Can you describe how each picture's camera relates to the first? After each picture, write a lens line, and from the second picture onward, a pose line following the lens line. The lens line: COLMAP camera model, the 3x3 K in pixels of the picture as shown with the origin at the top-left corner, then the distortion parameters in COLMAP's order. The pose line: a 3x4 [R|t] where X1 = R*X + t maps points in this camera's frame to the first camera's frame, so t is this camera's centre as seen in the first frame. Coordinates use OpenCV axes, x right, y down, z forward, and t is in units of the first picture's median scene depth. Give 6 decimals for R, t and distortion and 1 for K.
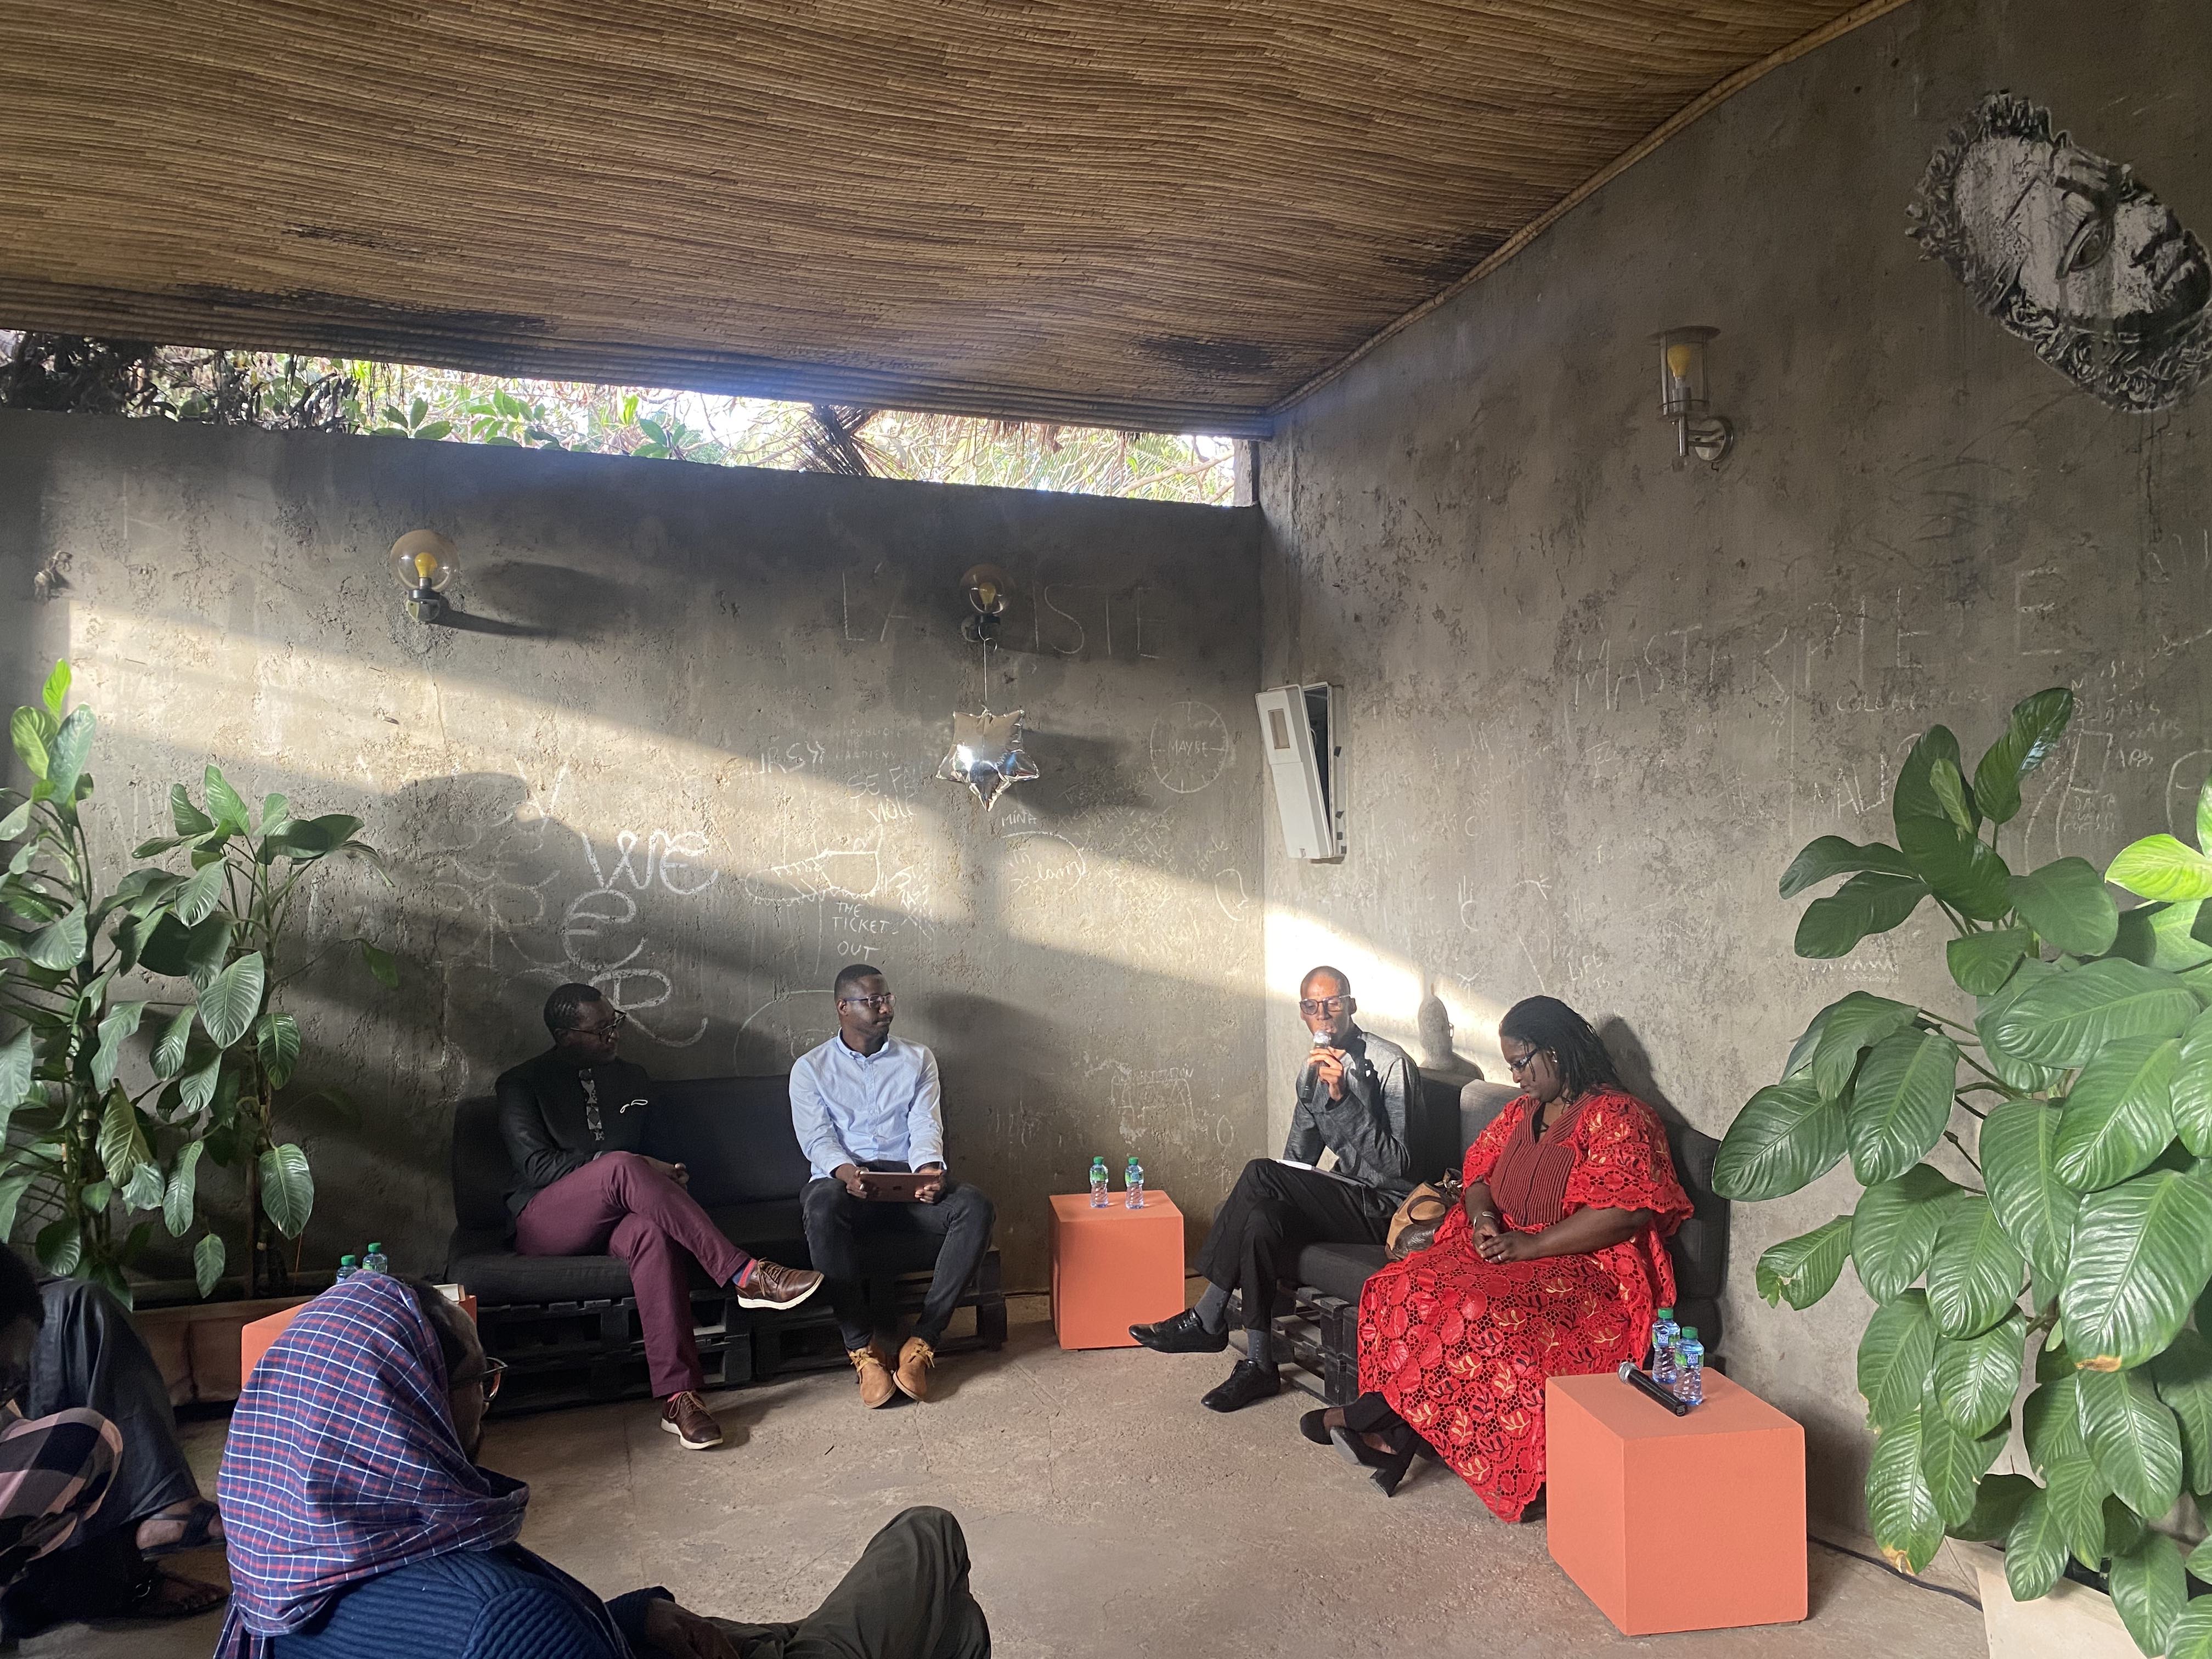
lens RADIAL K [[1681.1, 0, 1103.3], [0, 1681.1, 832.1], [0, 0, 1]] dist [0.026208, -0.030025]
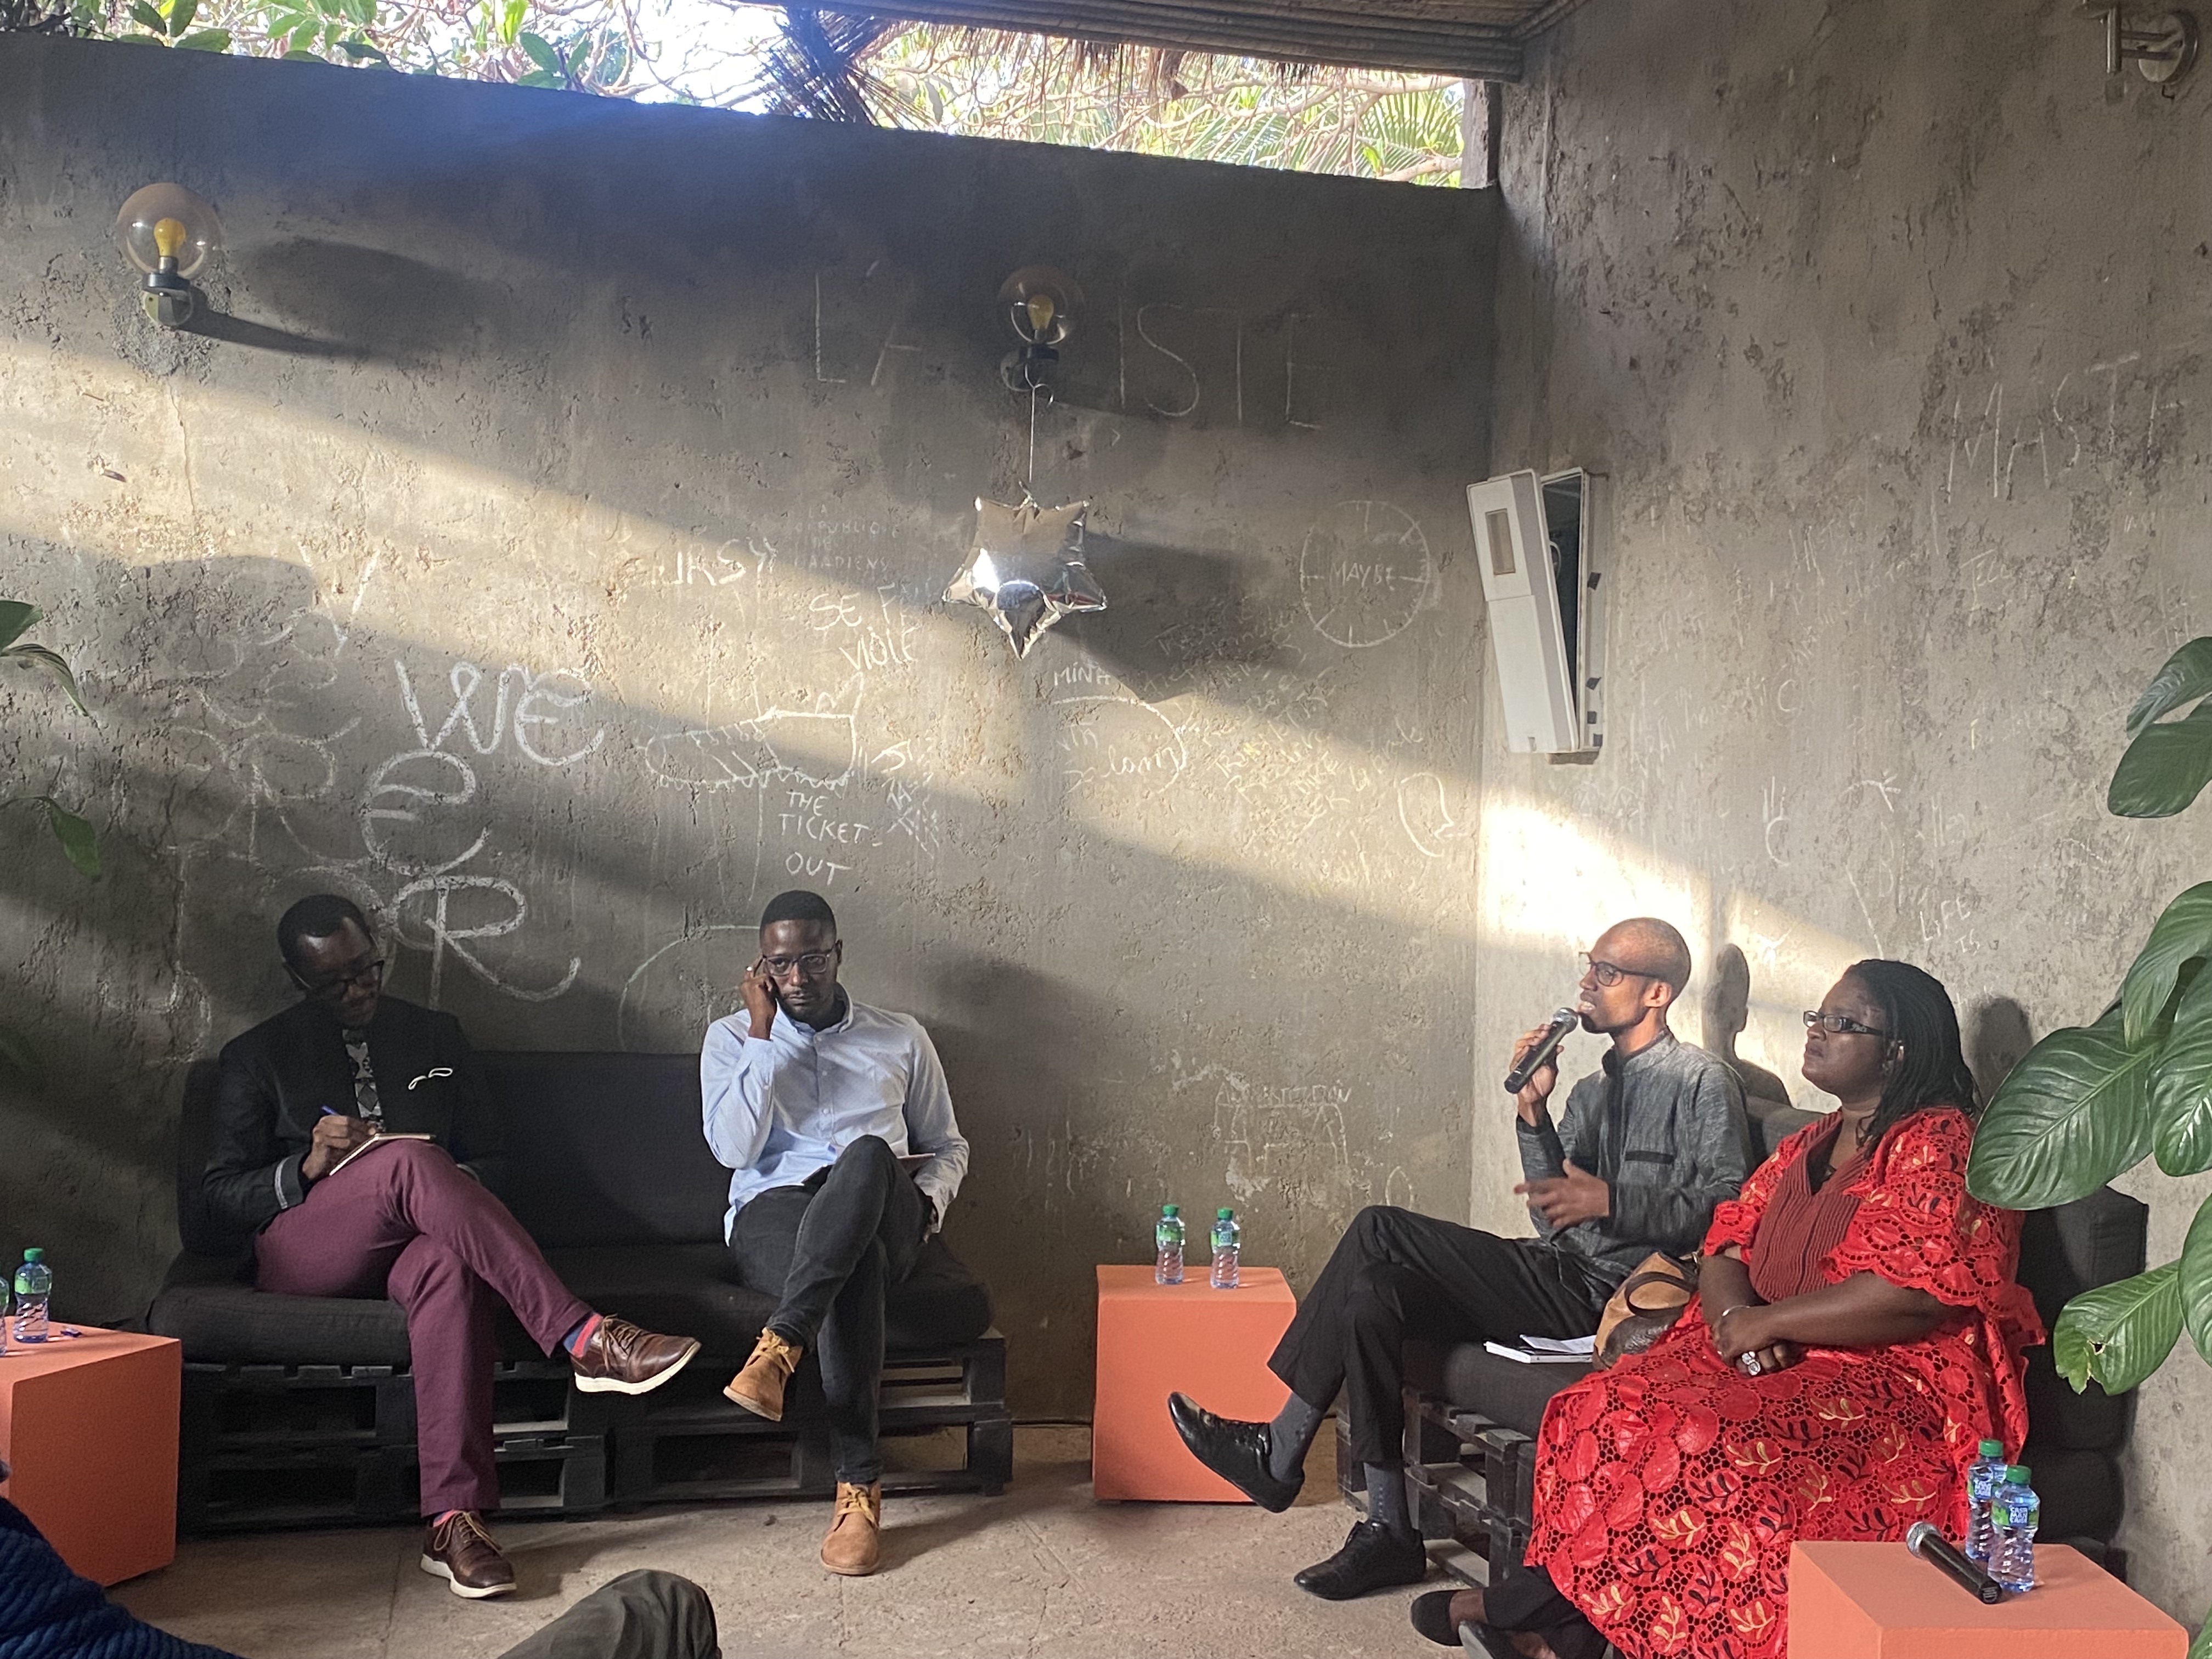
lens RADIAL K [[2749.3, 0, 1097.7], [0, 2749.3, 813.4], [0, 0, 1]] dist [0.144308, -0.427367]
pose [[0.993397, 0.040064, -0.107505, 0.083796], [-0.039714, 0.999196, 0.005401, 0.046579], [0.107635, -0.001096, 0.994190, -0.036241]]
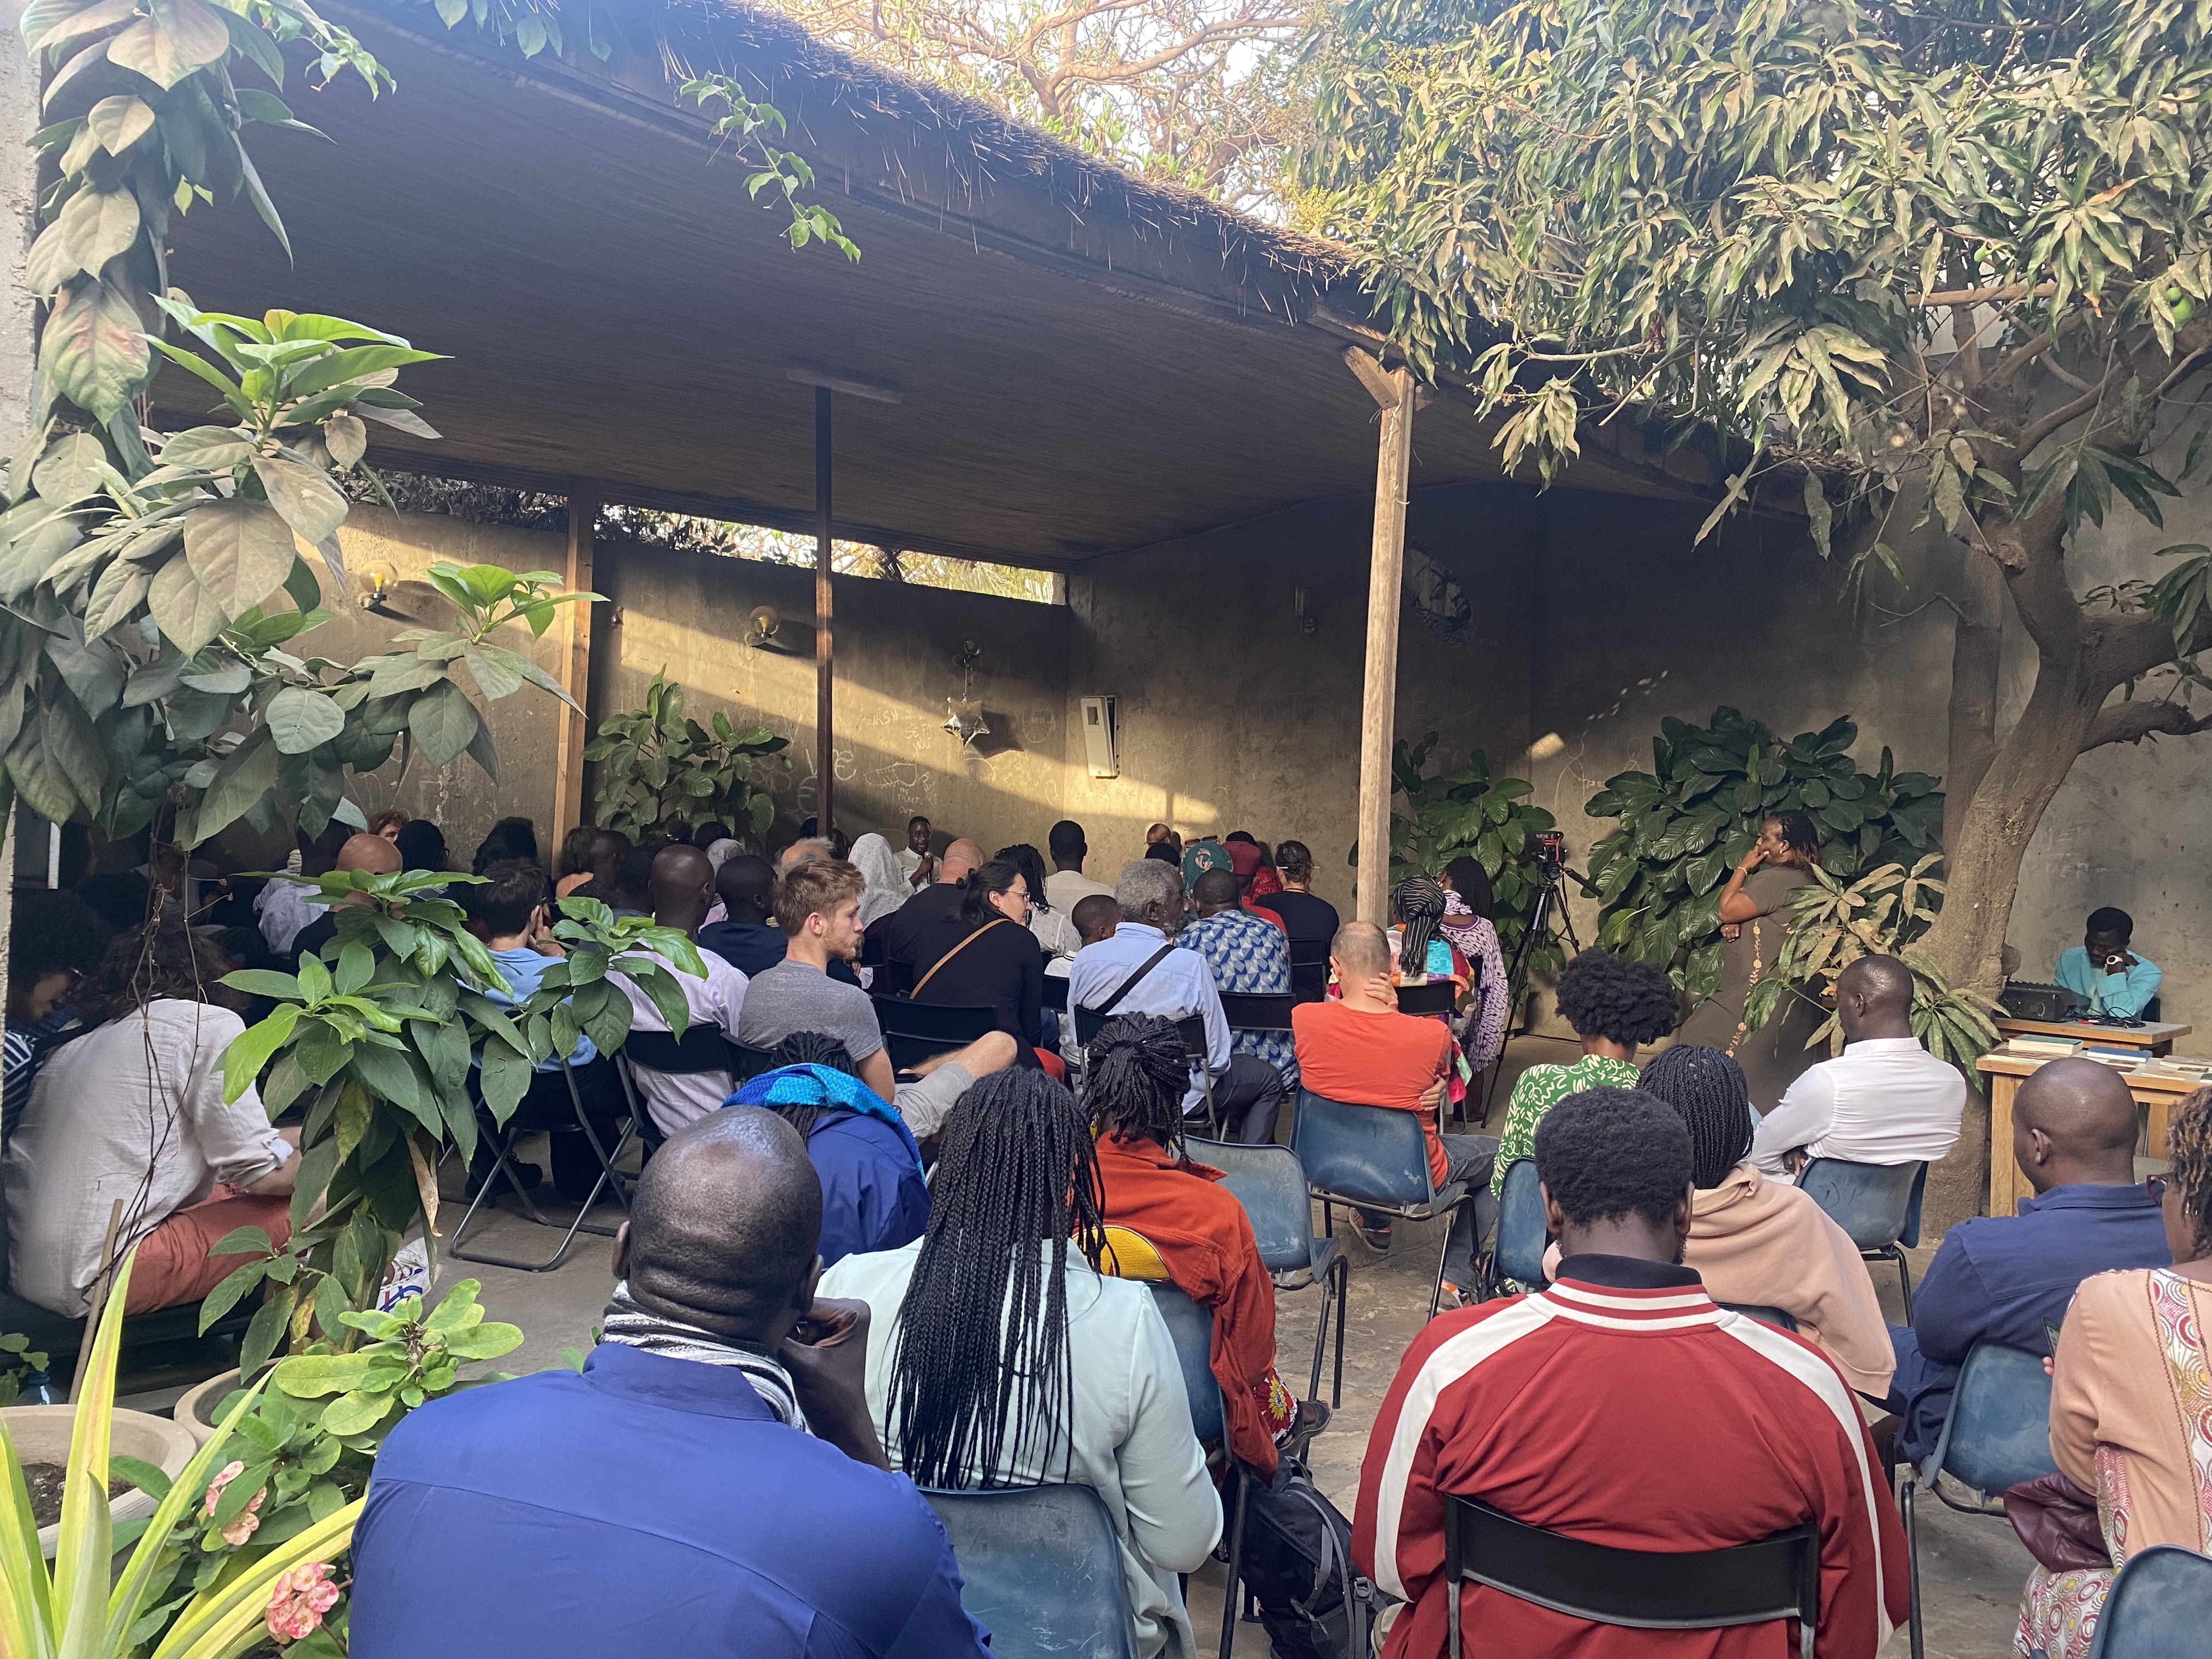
lens RADIAL K [[1681.1, 0, 1103.3], [0, 1681.1, 832.1], [0, 0, 1]] dist [0.026208, -0.030025]
pose [[0.913345, 0.025990, 0.406357, -0.903961], [-0.040711, 0.998789, 0.027622, 0.033624], [-0.405147, -0.041772, 0.913297, -1.181351]]
